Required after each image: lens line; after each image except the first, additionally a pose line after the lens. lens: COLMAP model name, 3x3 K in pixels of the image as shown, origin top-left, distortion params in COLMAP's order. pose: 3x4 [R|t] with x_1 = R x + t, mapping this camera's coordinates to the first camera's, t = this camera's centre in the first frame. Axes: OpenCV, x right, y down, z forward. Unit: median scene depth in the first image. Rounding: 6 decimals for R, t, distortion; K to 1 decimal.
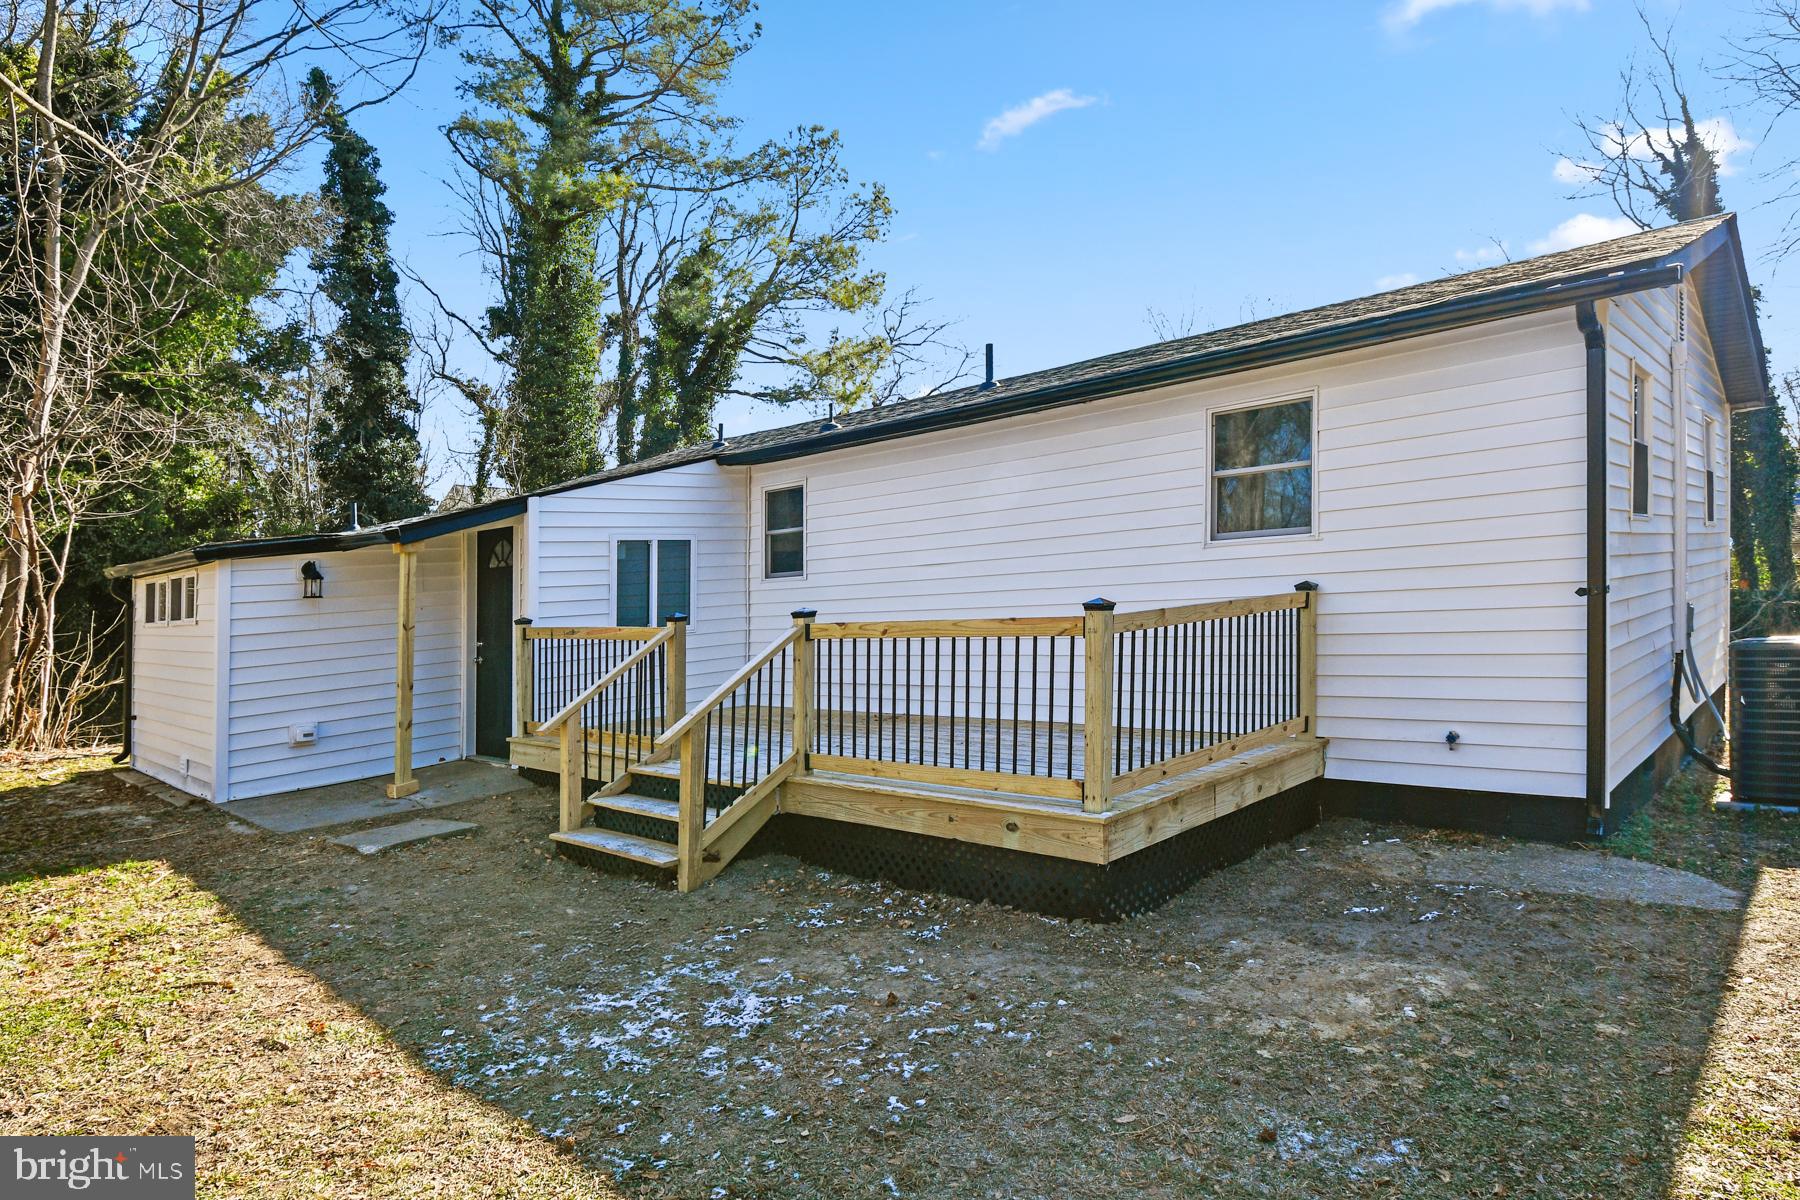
lens RADIAL K [[1019.5, 0, 894.9], [0, 1019.5, 613.4], [0, 0, 1]] dist [0.002881, -0.006984]
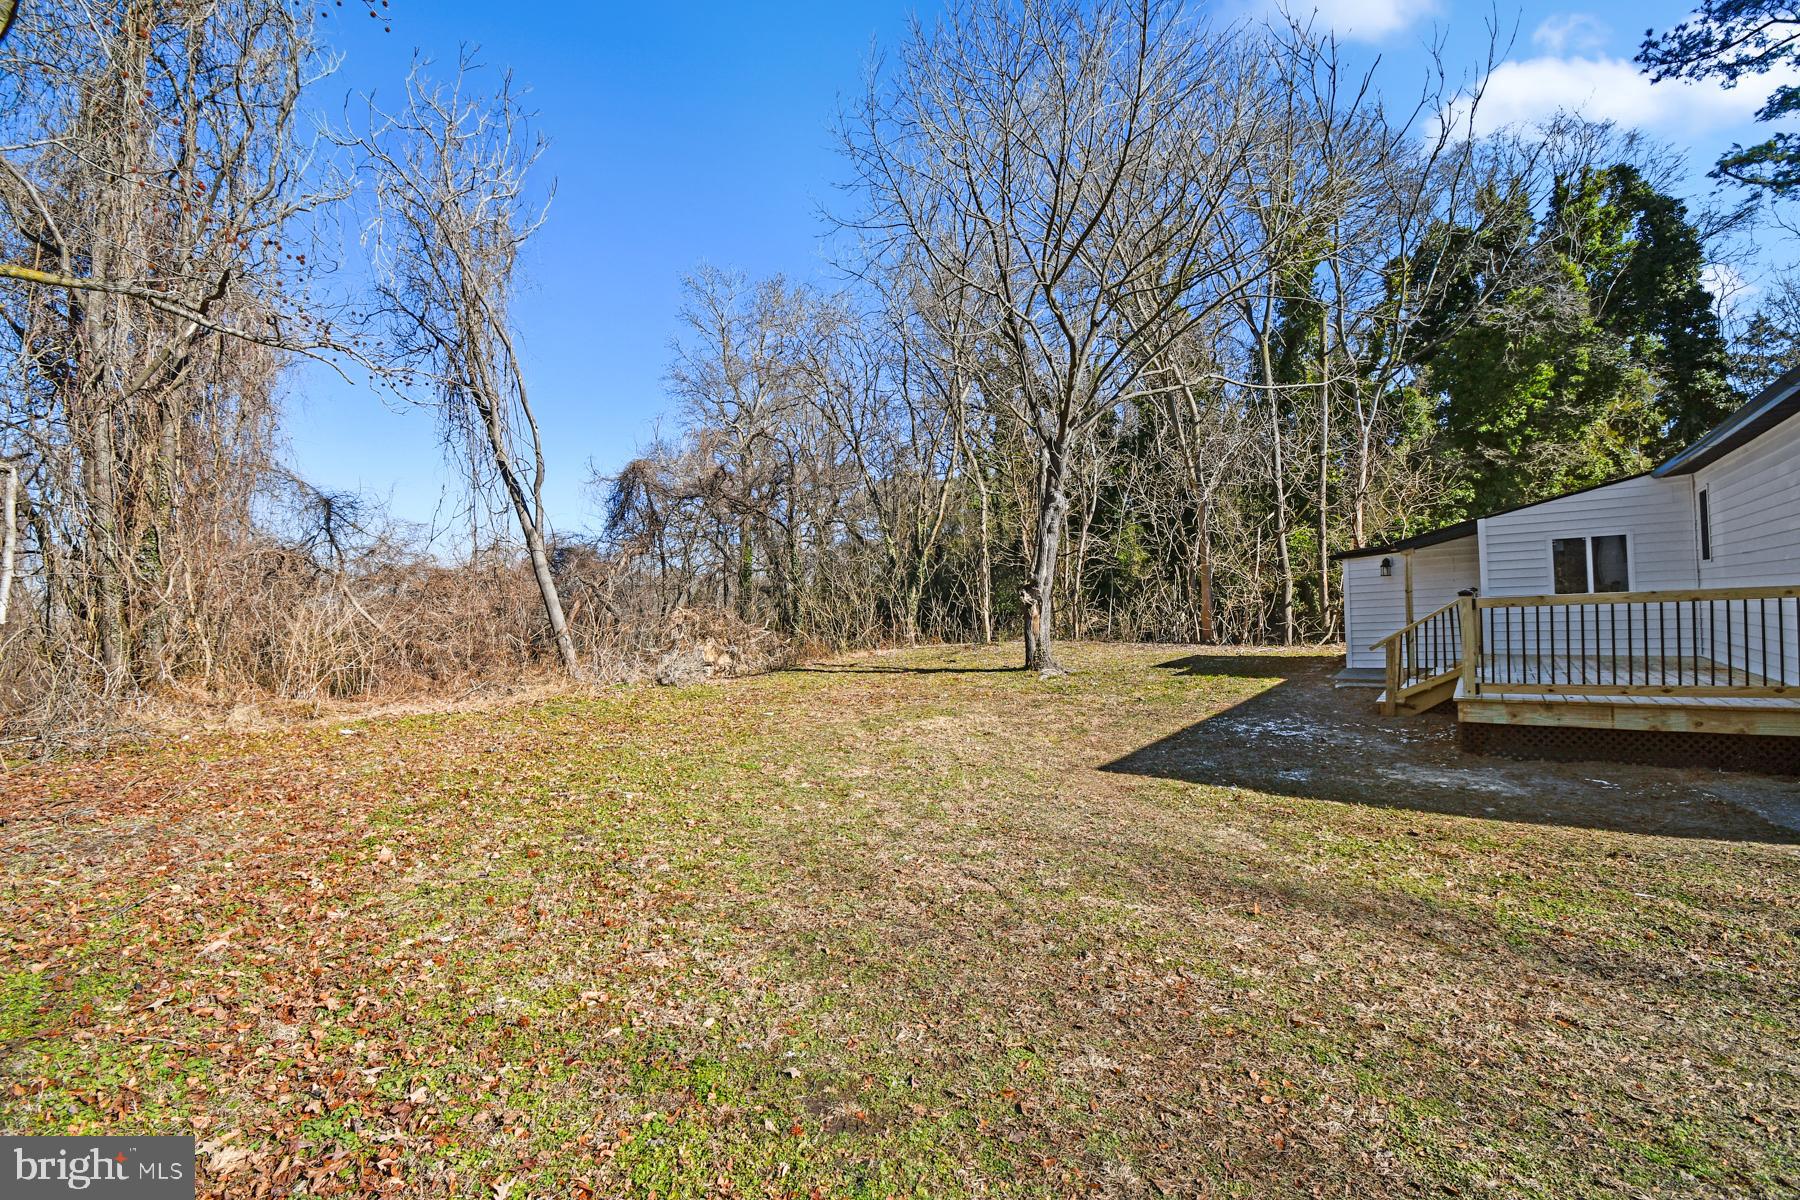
lens RADIAL K [[775.4, 0, 898.3], [0, 775.4, 603.0], [0, 0, 1]] dist [-0.004437, -0.008708]
pose [[0.117770, 0.041536, -0.992172, 1.006999], [0.006271, 0.999074, 0.042569, -0.039157], [0.993021, -0.011236, 0.117400, -0.182854]]
